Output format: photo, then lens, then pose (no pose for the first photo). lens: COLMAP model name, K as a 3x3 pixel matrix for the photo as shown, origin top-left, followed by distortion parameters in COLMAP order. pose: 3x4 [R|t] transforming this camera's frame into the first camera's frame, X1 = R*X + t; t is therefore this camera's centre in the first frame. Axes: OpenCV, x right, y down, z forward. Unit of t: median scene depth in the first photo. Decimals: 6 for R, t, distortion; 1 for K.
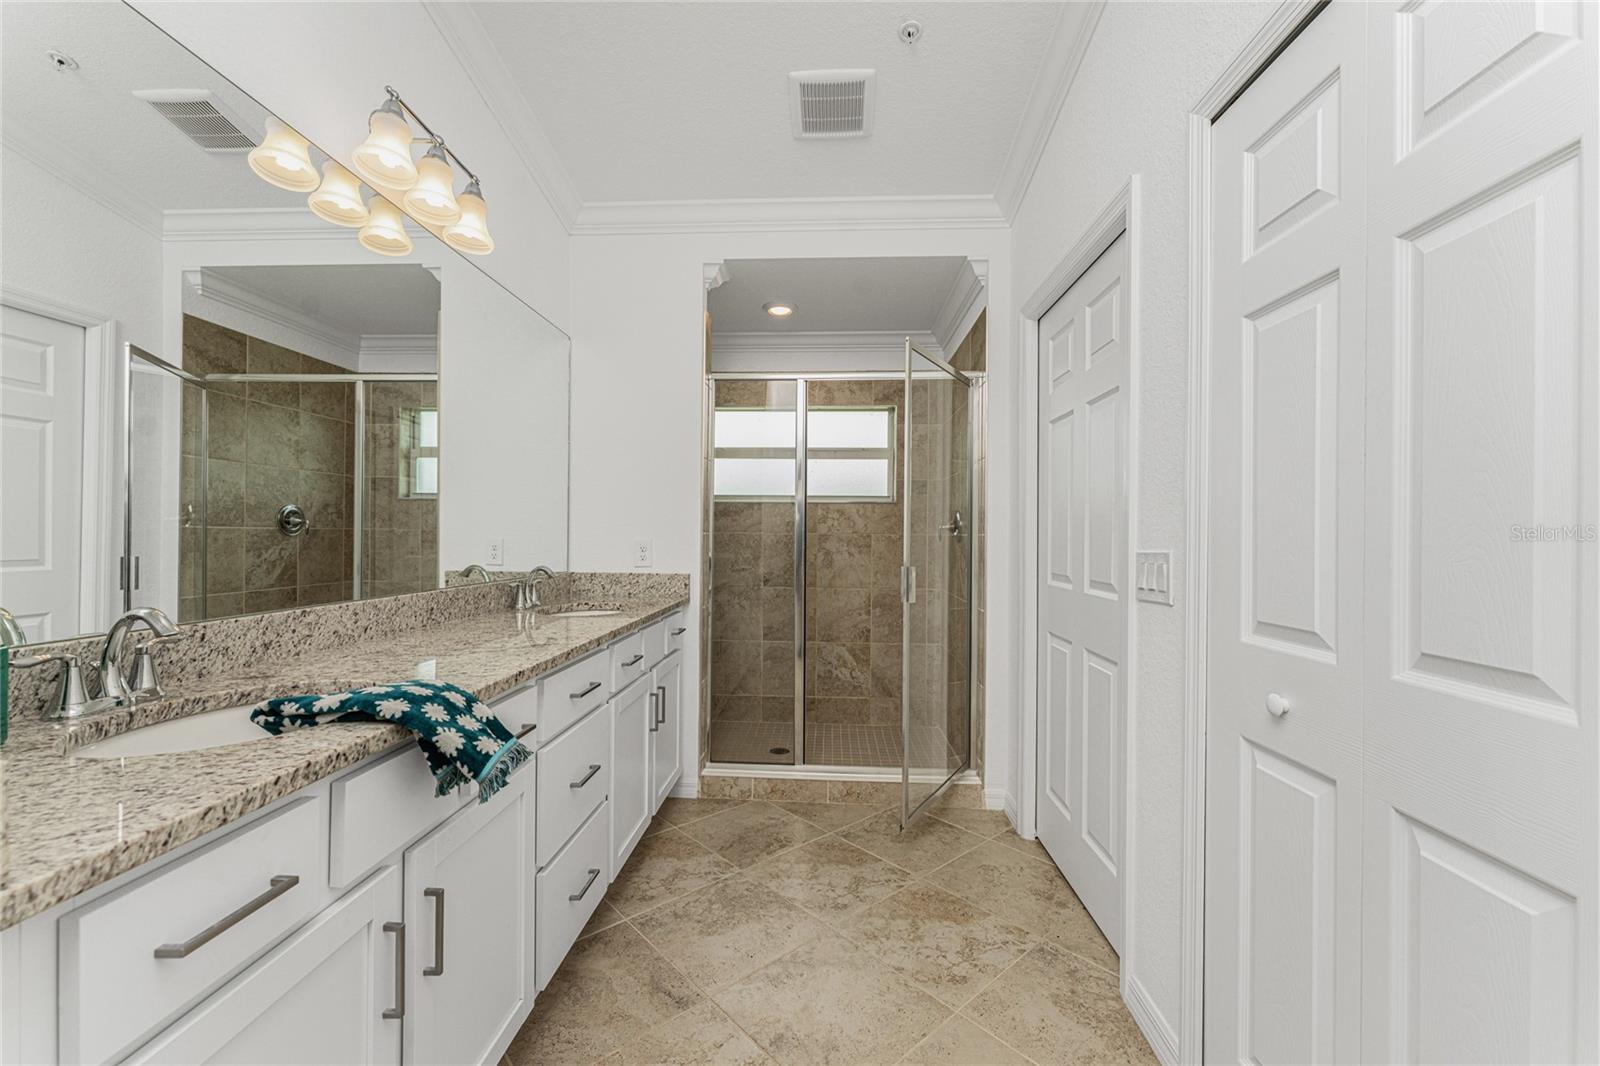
lens RADIAL K [[639.9, 0, 800.0], [0, 639.9, 533.0], [0, 0, 1]] dist [0.000383, 0.000015]
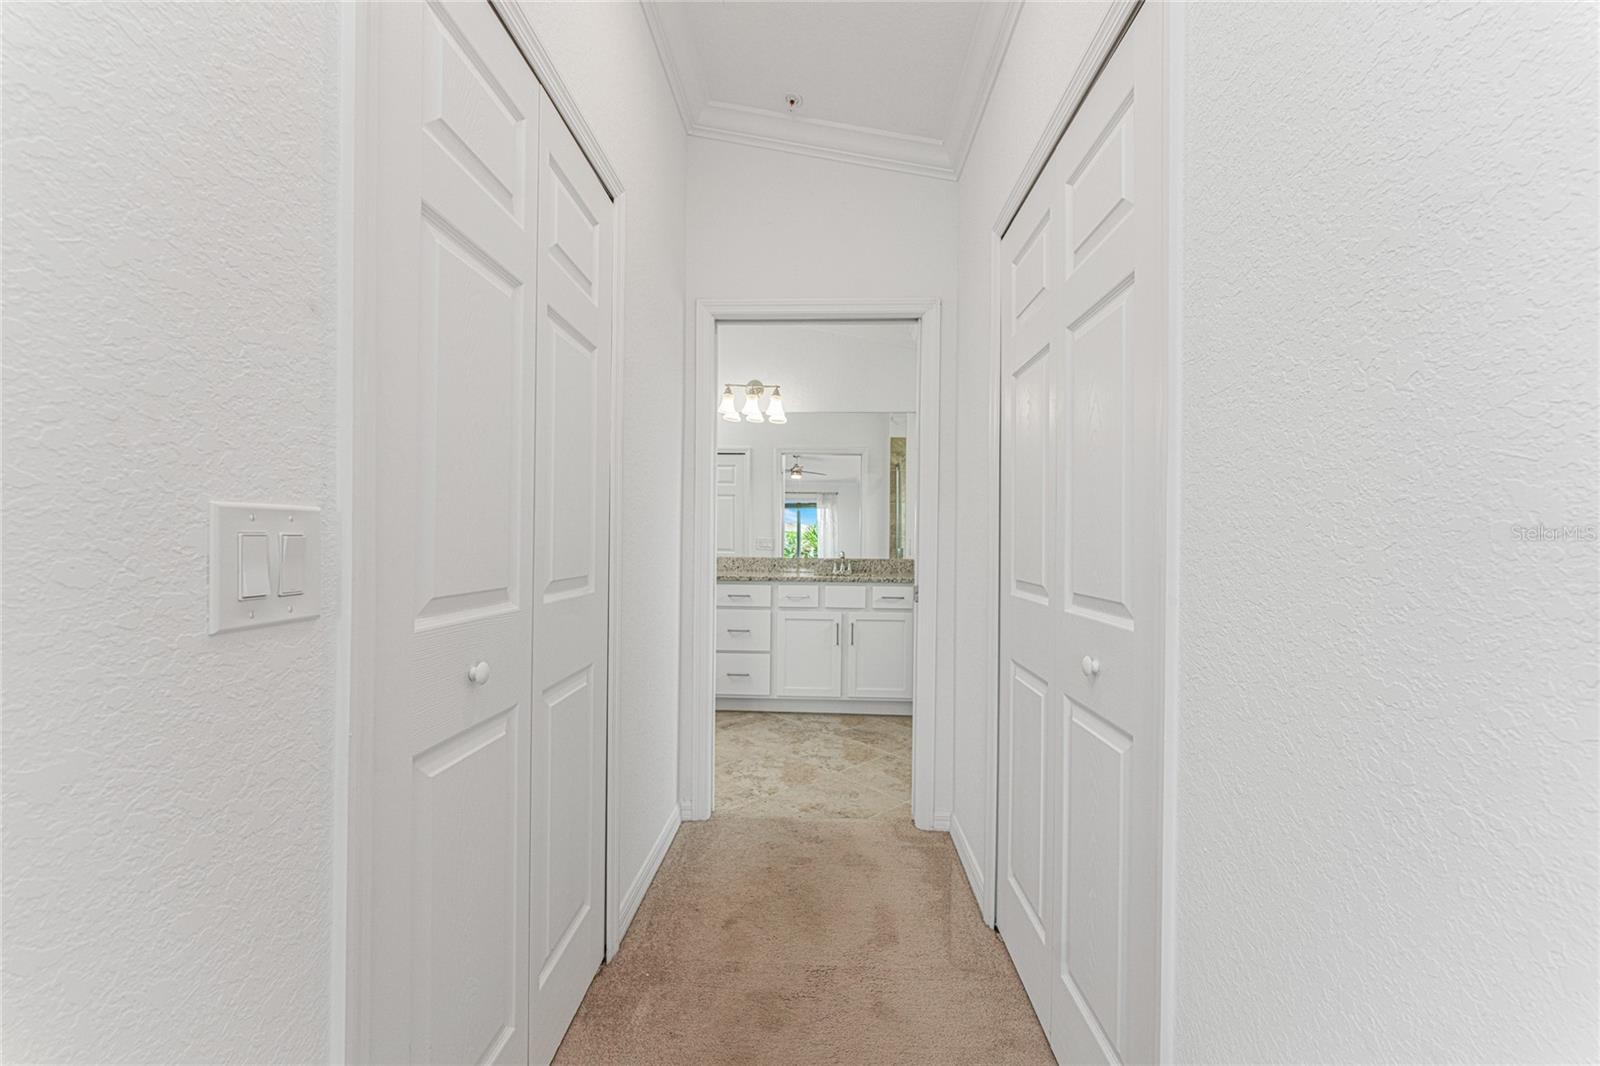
lens RADIAL K [[637.9, 0, 798.4], [0, 637.9, 538.4], [0, 0, 1]] dist [0.000957, -0.000458]
pose [[0.013338, -0.004180, -0.999902, 1.662917], [-0.002517, 0.999988, -0.004214, 0.016780], [0.999908, 0.002572, 0.013327, 0.921486]]
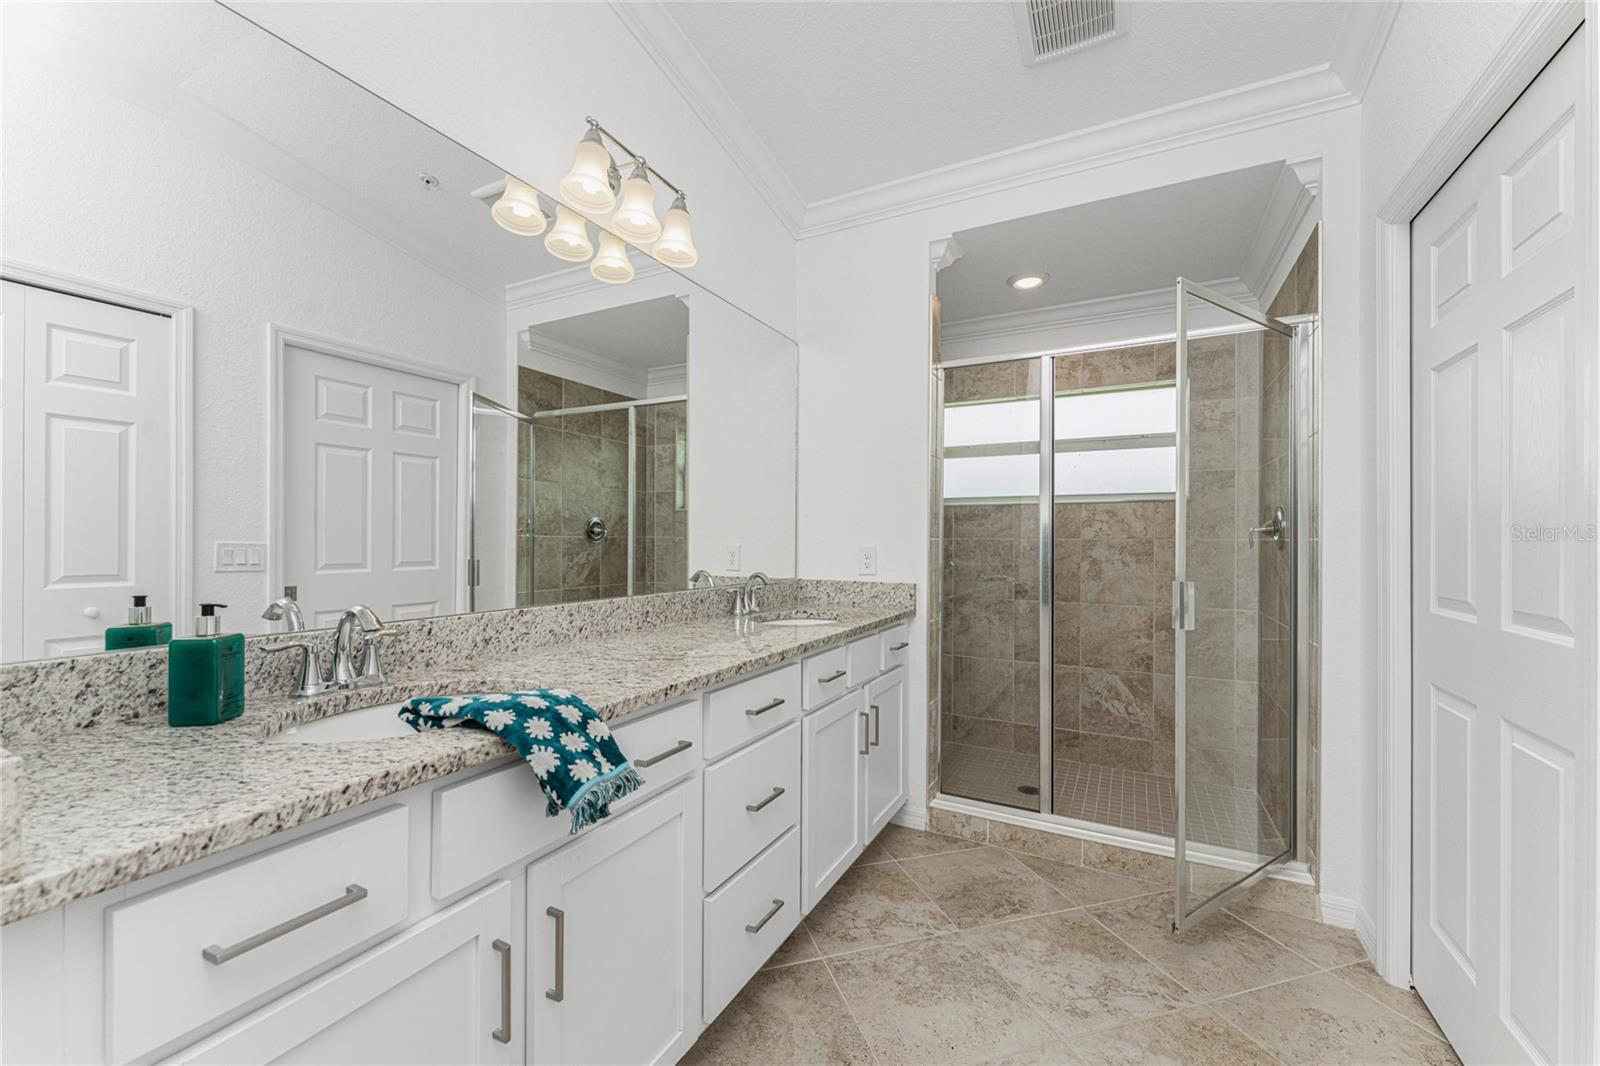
lens RADIAL K [[637.9, 0, 798.4], [0, 637.9, 538.4], [0, 0, 1]] dist [0.000957, -0.000458]
pose [[0.907700, -0.005429, -0.419584, 0.077269], [0.004353, 0.999984, -0.003521, 0.002302], [0.419596, 0.001370, 0.907710, 0.134540]]
